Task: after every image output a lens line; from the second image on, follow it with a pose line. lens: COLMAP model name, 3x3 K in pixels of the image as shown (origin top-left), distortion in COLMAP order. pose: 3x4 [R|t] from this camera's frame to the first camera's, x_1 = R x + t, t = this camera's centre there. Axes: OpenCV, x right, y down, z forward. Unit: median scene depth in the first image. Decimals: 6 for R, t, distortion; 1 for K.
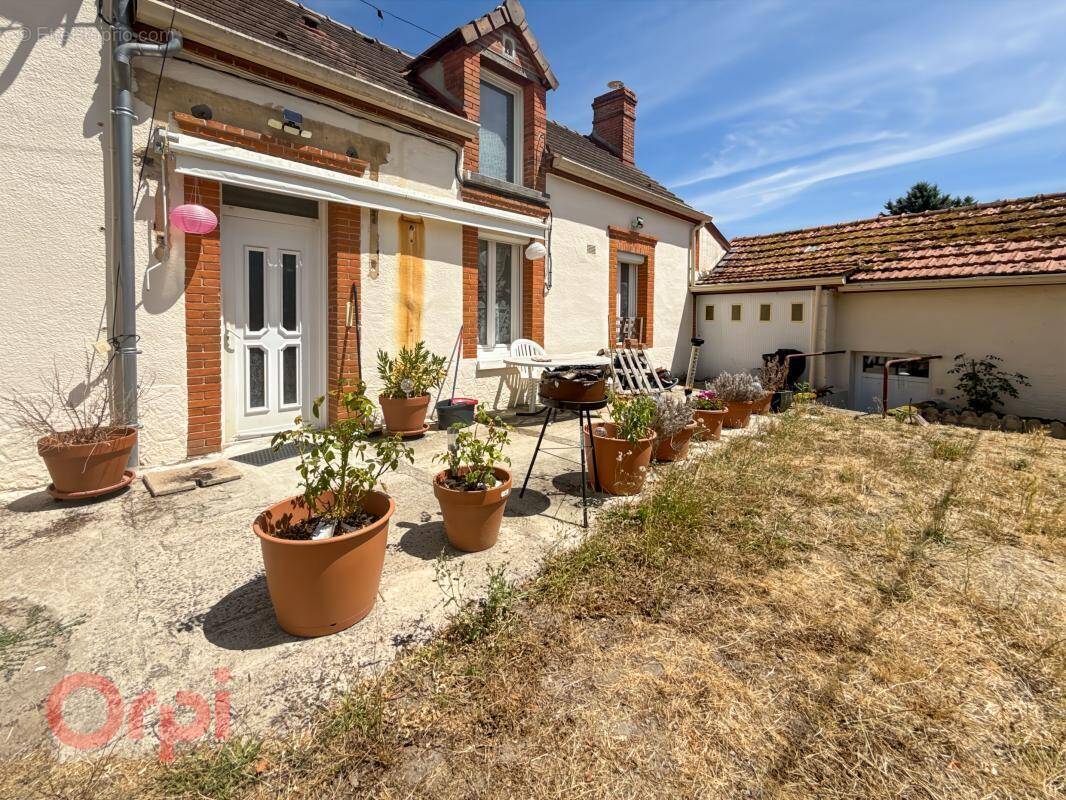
lens RADIAL K [[432.6, 0, 533.8], [0, 432.6, 334.4], [0, 0, 1]] dist [-0.001908, -0.000220]
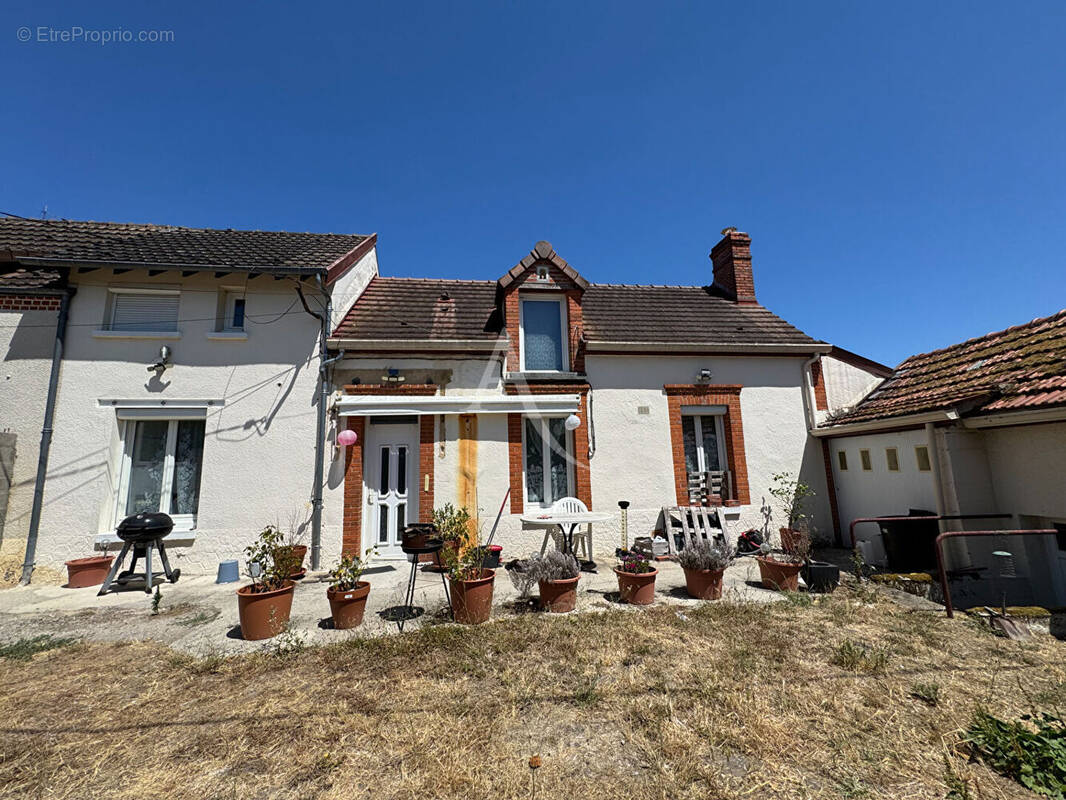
lens RADIAL K [[439.2, 0, 533.0], [0, 439.2, 400.0], [0, 0, 1]] dist [0.000134, -0.000008]
pose [[0.781932, -0.132483, -0.609123, 0.719846], [0.021378, 0.982279, -0.186201, -0.031522], [0.622997, 0.132575, 0.770907, -0.012766]]
